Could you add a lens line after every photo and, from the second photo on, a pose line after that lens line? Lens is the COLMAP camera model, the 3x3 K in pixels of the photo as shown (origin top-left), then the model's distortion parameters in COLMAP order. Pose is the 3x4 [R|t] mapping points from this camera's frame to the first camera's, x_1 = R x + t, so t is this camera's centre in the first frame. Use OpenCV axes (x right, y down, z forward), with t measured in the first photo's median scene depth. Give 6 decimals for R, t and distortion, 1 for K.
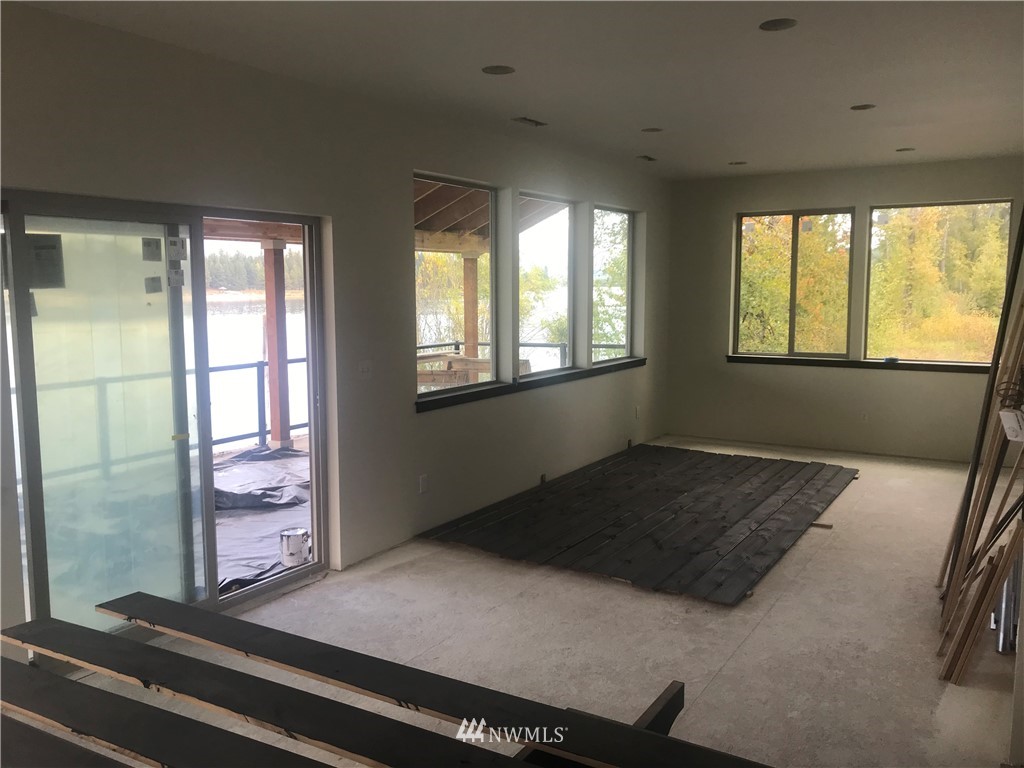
lens RADIAL K [[858.8, 0, 512.0], [0, 858.8, 384.0], [0, 0, 1]] dist [0.047610, -0.001593]
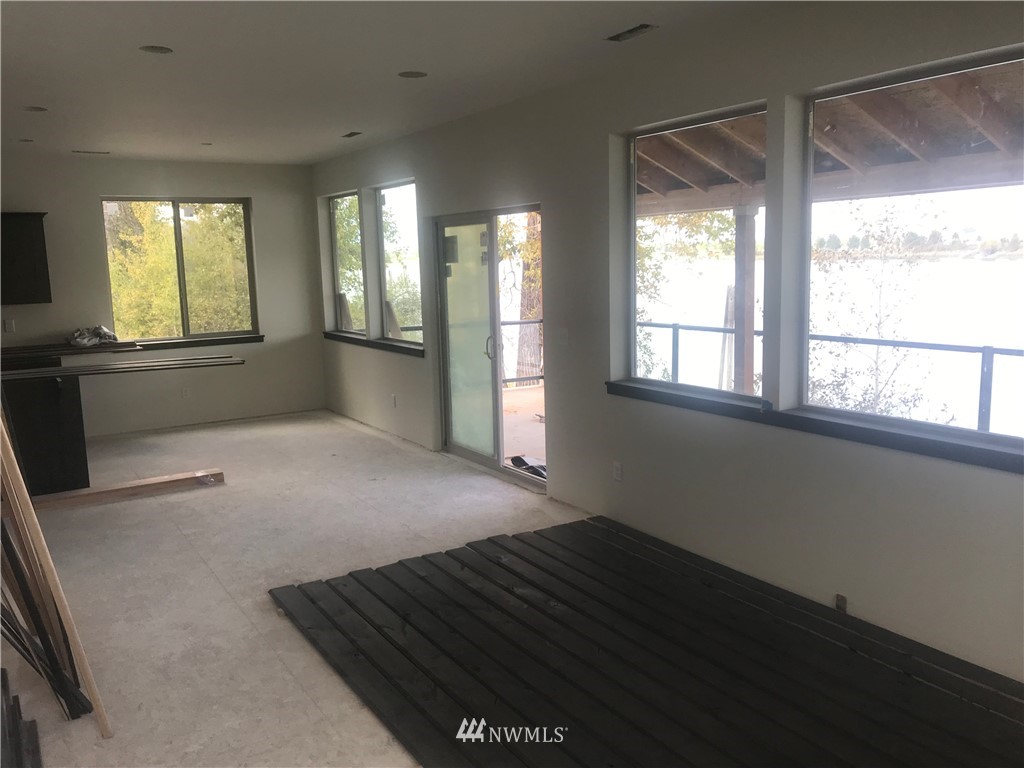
lens RADIAL K [[858.8, 0, 512.0], [0, 858.8, 384.0], [0, 0, 1]] dist [0.047610, -0.001593]
pose [[-0.459793, 0.148828, -0.875466, 0.895953], [-0.072517, 0.976271, 0.204050, -0.189162], [0.885060, 0.157307, -0.438090, 1.528783]]
